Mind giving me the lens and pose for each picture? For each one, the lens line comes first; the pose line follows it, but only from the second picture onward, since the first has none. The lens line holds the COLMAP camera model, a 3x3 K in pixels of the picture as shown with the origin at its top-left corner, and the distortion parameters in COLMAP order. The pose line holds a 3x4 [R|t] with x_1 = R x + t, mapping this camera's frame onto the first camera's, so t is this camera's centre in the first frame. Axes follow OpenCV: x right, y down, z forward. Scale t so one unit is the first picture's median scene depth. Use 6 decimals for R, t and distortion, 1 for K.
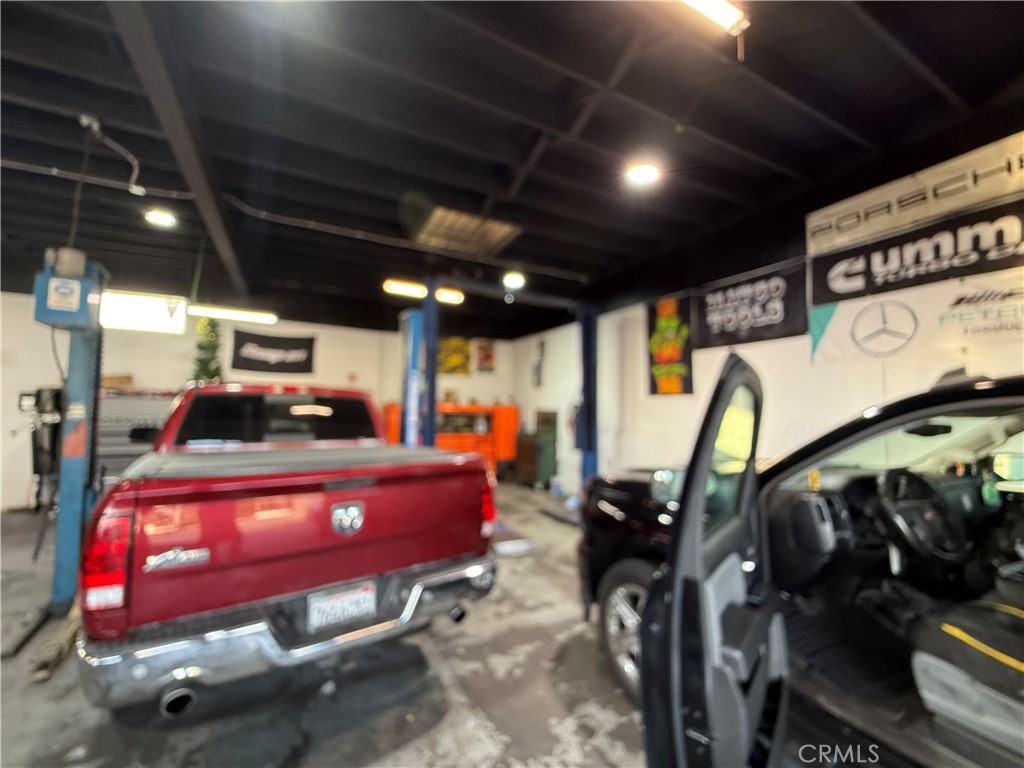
lens RADIAL K [[411.4, 0, 508.5], [0, 411.4, 385.8], [0, 0, 1]] dist [0.000833, -0.000598]
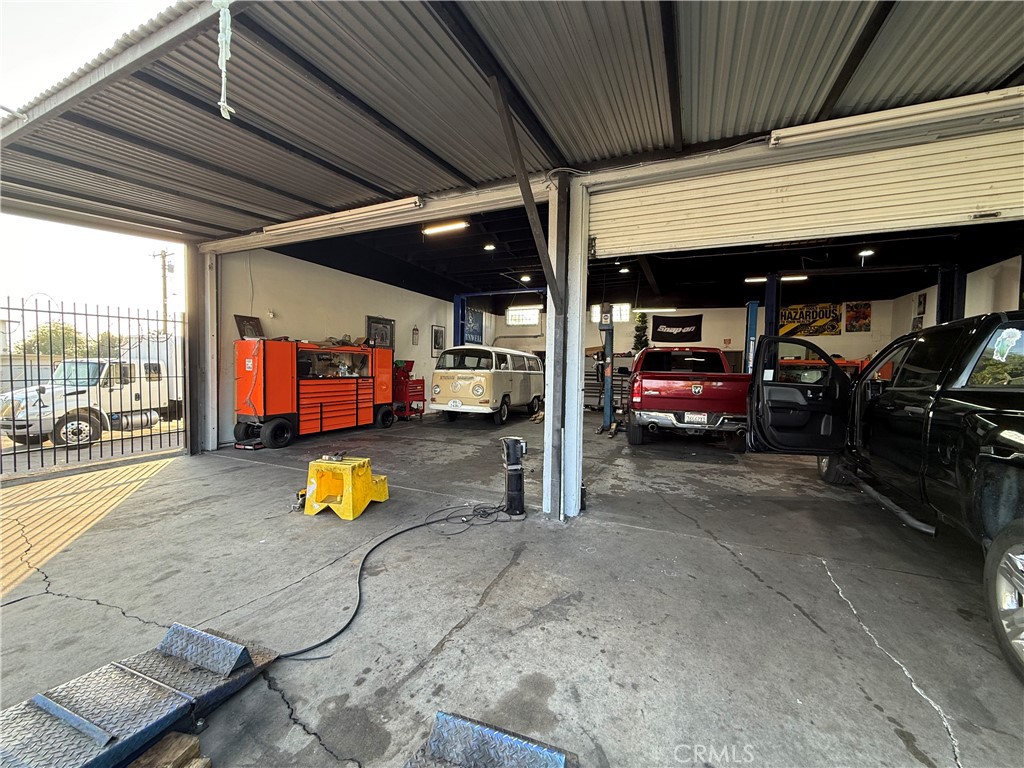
lens RADIAL K [[411.4, 0, 509.0], [0, 411.4, 382.6], [0, 0, 1]] dist [0.000833, -0.000598]
pose [[0.617776, 0.027456, -0.785875, 0.615258], [0.033543, 0.997560, 0.061220, 0.019738], [0.785639, -0.064181, 0.615348, -1.062463]]
